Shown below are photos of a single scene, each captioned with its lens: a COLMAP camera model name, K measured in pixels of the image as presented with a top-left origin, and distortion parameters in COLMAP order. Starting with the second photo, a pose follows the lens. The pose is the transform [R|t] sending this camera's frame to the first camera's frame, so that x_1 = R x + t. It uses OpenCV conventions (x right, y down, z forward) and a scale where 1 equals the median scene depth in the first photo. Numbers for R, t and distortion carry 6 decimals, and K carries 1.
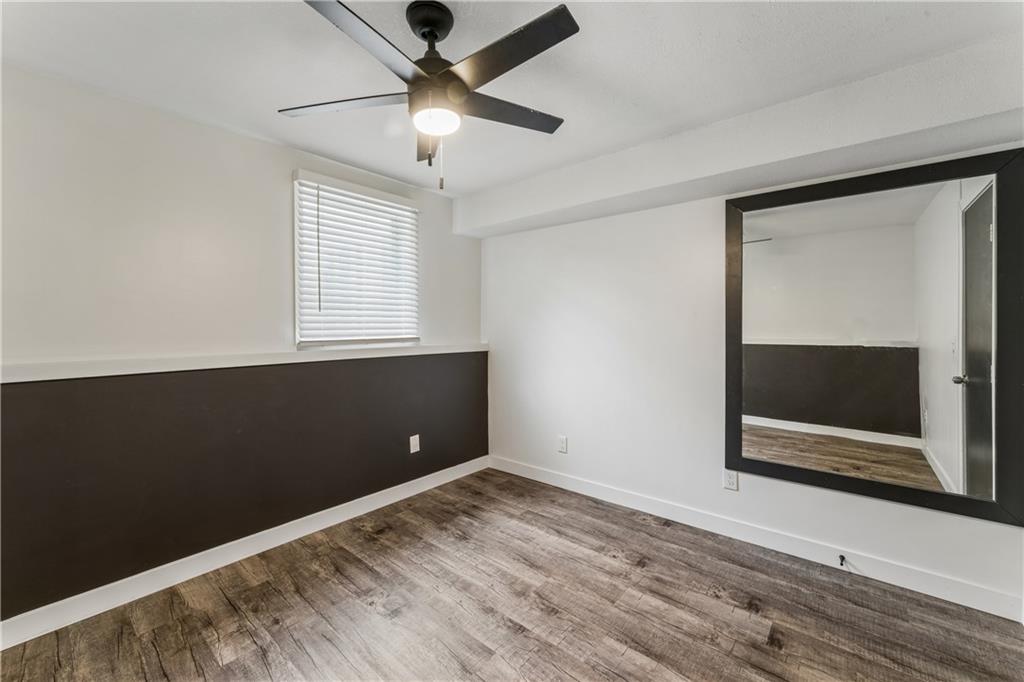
lens RADIAL K [[411.5, 0, 513.1], [0, 411.5, 319.7], [0, 0, 1]] dist [-0.002806, -0.000166]
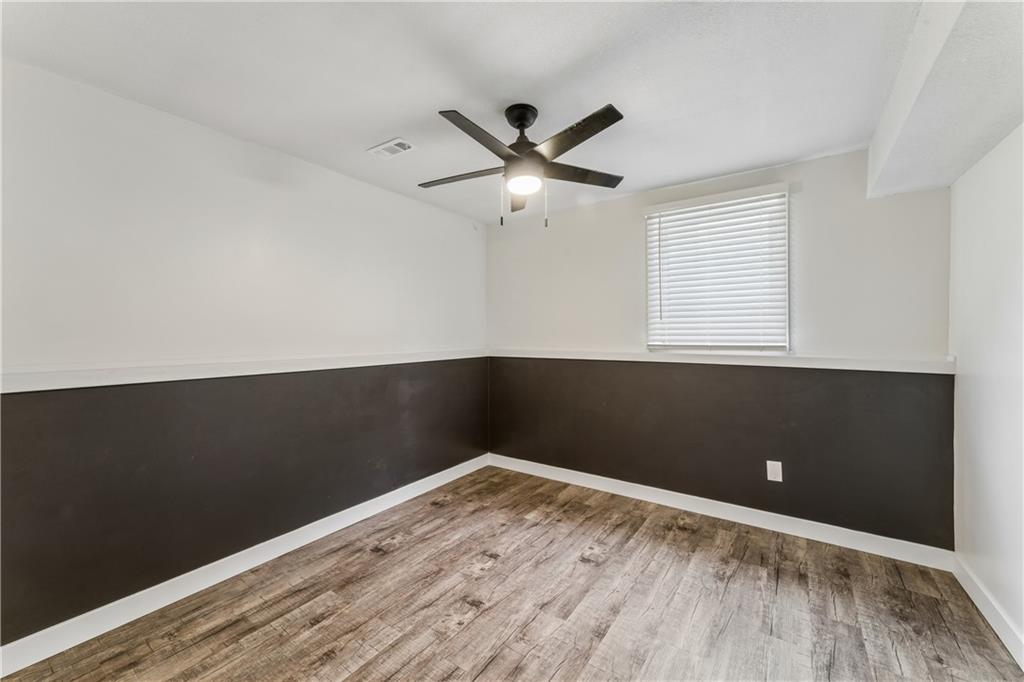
lens RADIAL K [[411.5, 0, 513.1], [0, 411.5, 319.7], [0, 0, 1]] dist [-0.002806, -0.000166]
pose [[0.093937, -0.029317, -0.995146, 0.773129], [0.017991, 0.999453, -0.027745, 0.006020], [0.995416, -0.015297, 0.094413, 0.535023]]
